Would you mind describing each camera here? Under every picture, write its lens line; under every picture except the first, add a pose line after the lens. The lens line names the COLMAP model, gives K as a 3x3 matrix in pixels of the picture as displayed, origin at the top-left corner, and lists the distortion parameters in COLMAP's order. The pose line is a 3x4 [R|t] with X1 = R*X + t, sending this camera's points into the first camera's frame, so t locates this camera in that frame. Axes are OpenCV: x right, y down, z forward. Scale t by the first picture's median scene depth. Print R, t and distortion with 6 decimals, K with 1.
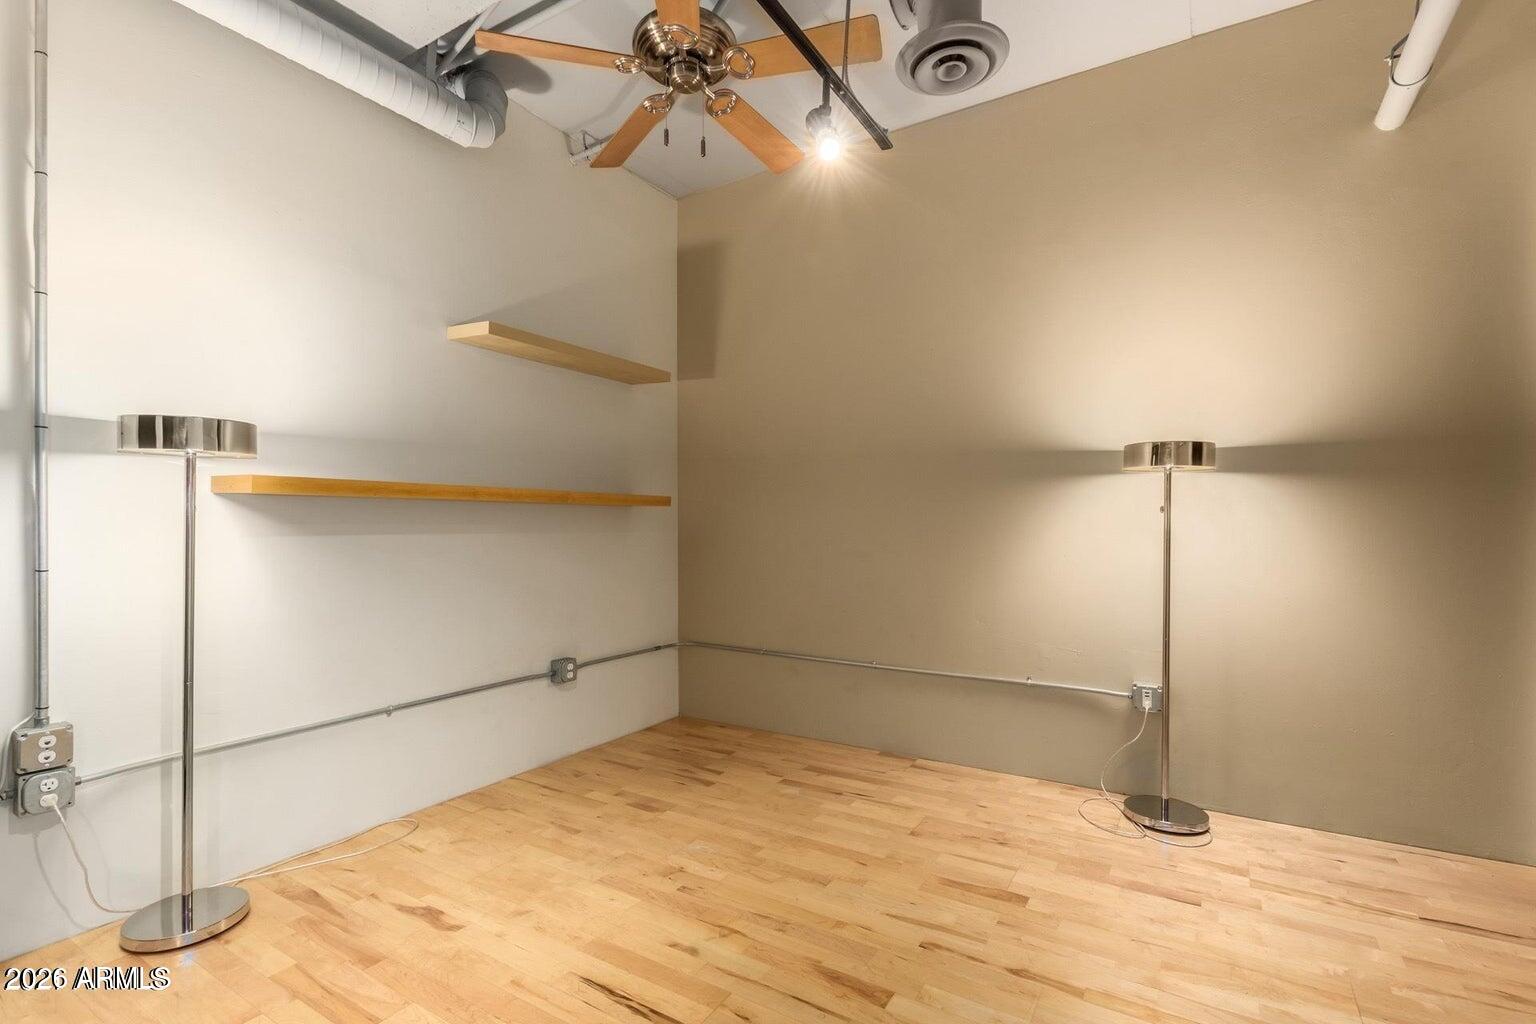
lens RADIAL K [[702.5, 0, 764.8], [0, 702.5, 521.3], [0, 0, 1]] dist [0.003943, 0.000178]
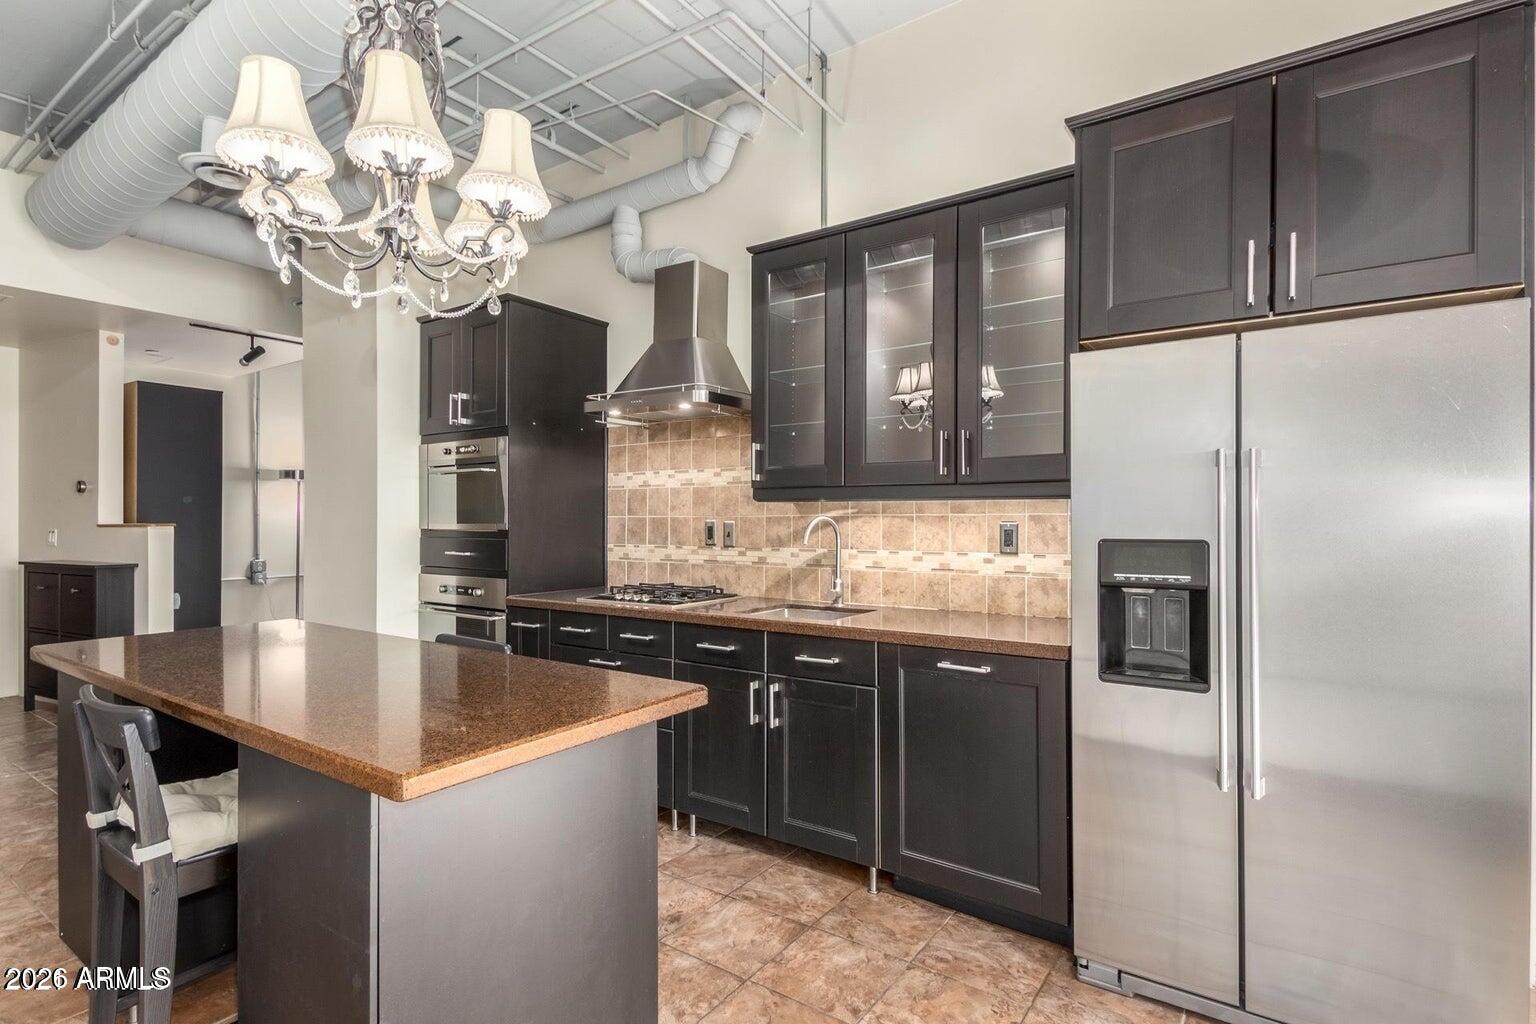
lens RADIAL K [[759.5, 0, 775.5], [0, 759.5, 519.4], [0, 0, 1]] dist [-0.000879, 0.001486]
pose [[0.998313, 0.007147, -0.057627, 1.027630], [-0.007085, 0.999974, 0.001293, 0.041642], [0.057635, -0.000882, 0.998337, -1.535001]]
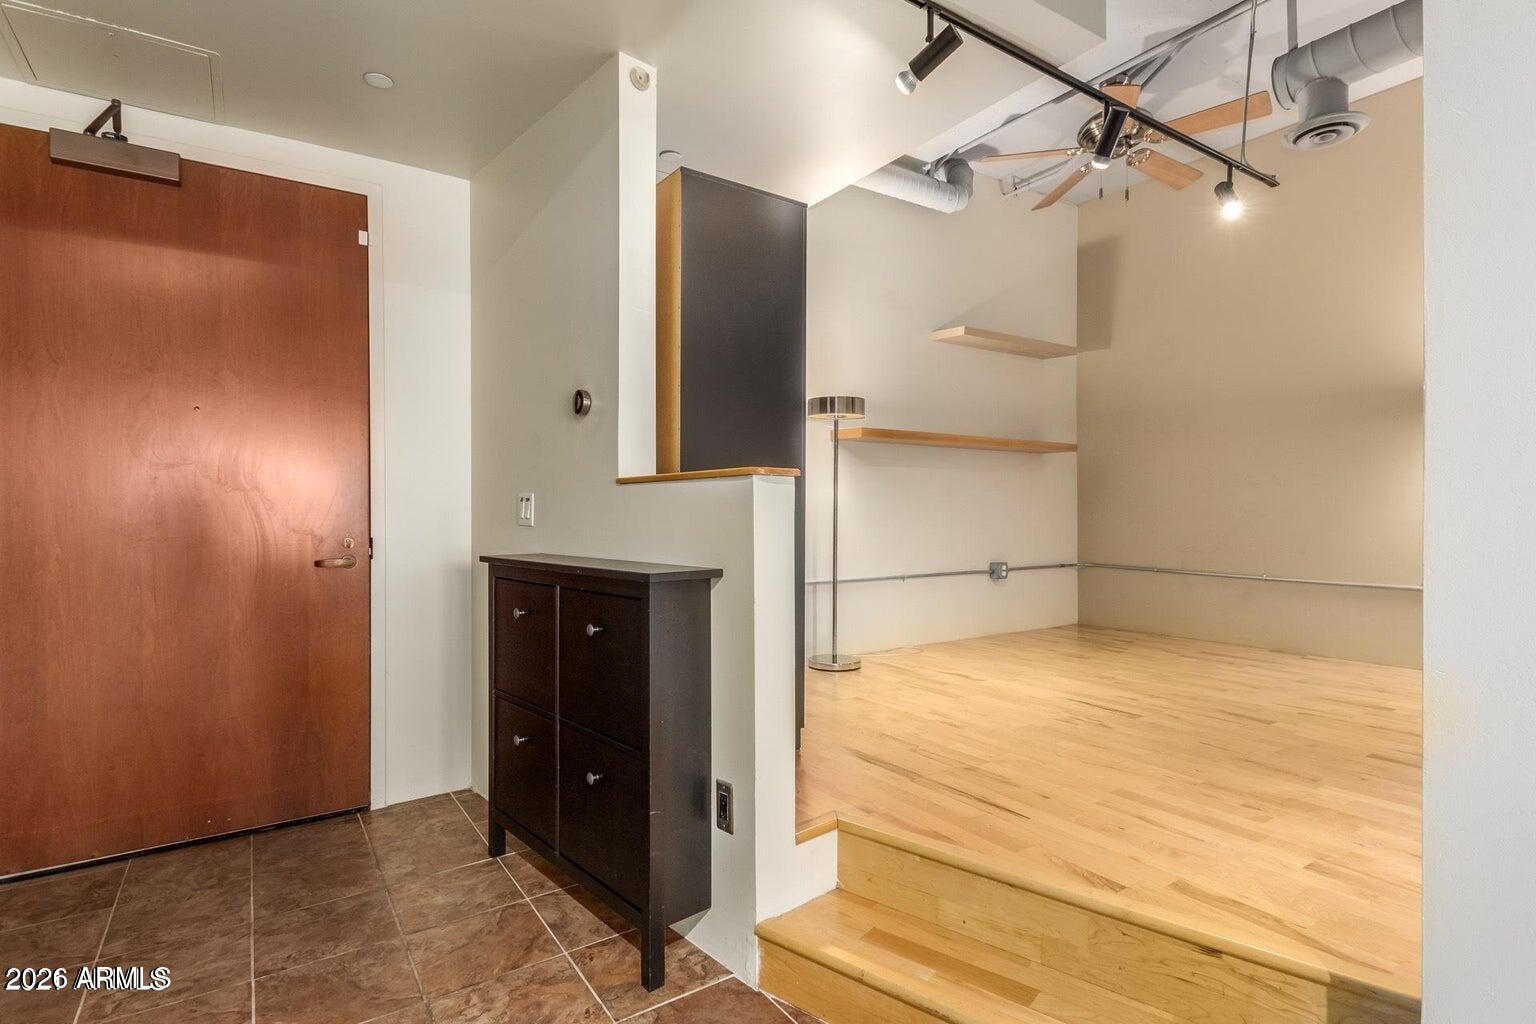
lens RADIAL K [[759.5, 0, 765.8], [0, 759.5, 510.3], [0, 0, 1]] dist [-0.000879, 0.001486]
pose [[0.908679, 0.003076, -0.417485, -0.086731], [-0.000046, 0.999974, 0.007267, 0.090629], [0.417496, -0.006584, 0.908655, -0.599238]]
